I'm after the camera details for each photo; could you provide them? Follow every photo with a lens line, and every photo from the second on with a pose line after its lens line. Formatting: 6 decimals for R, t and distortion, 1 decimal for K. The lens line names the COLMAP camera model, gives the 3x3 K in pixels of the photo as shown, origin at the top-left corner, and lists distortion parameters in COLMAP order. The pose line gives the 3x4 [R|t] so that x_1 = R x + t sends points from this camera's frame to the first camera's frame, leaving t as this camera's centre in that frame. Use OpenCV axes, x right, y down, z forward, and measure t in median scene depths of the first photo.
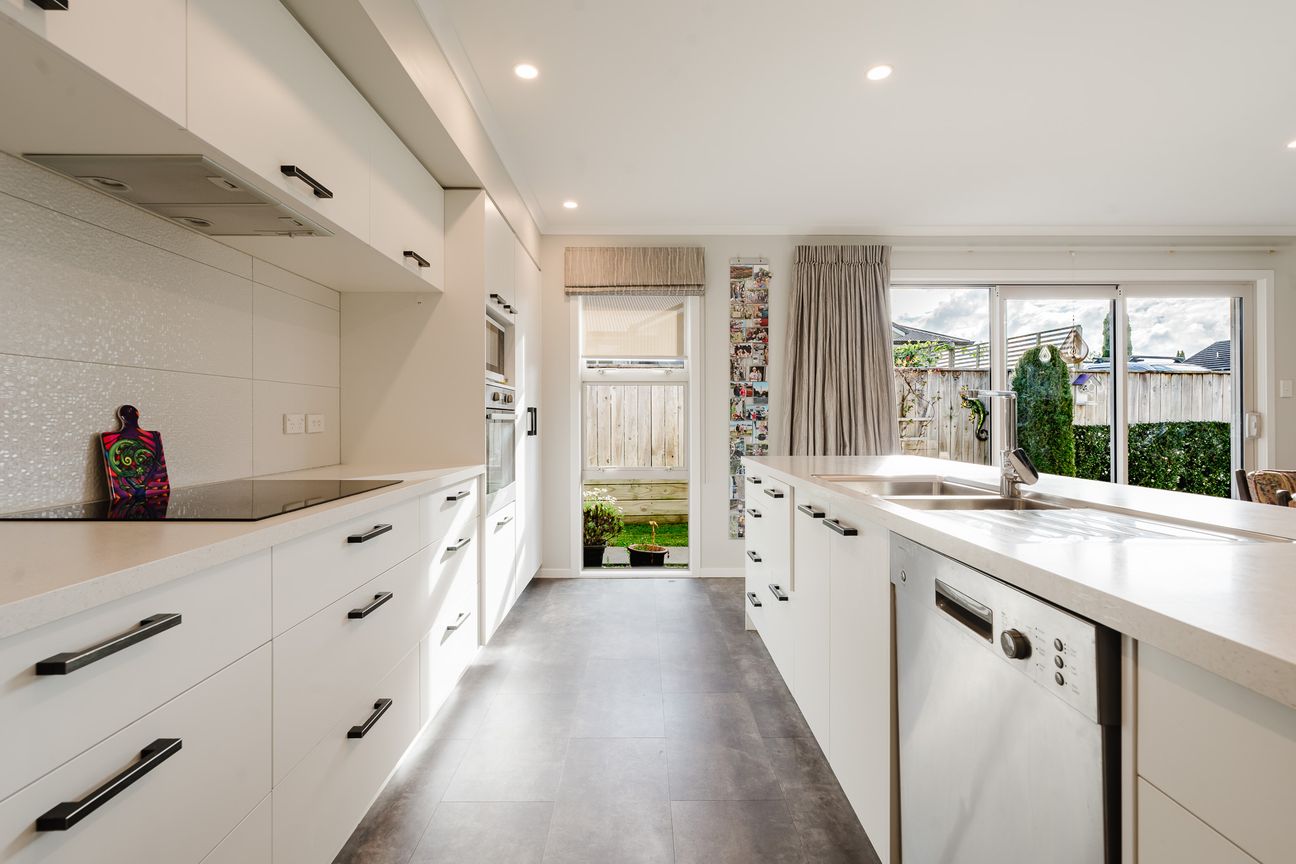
lens RADIAL K [[582.5, 0, 649.6], [0, 582.5, 420.0], [0, 0, 1]] dist [-0.000412, 0.000290]
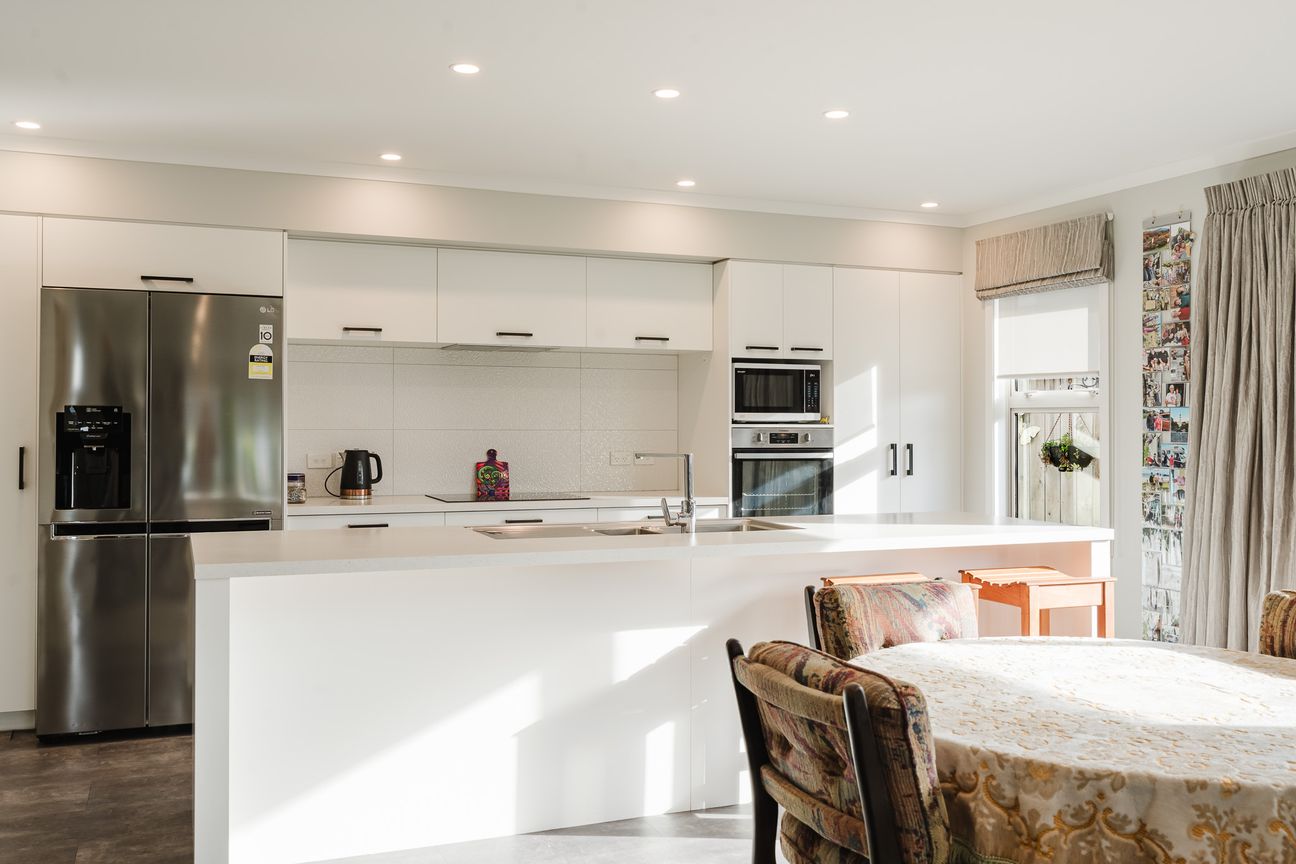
lens RADIAL K [[1187.5, 0, 648.7], [0, 1187.5, 433.1], [0, 0, 1]] dist [0.005120, 0.000000]
pose [[0.371526, 0.011111, -0.928356, 1.179381], [-0.006595, 0.999935, 0.009328, -0.046037], [0.928399, 0.002657, 0.371575, -0.018247]]
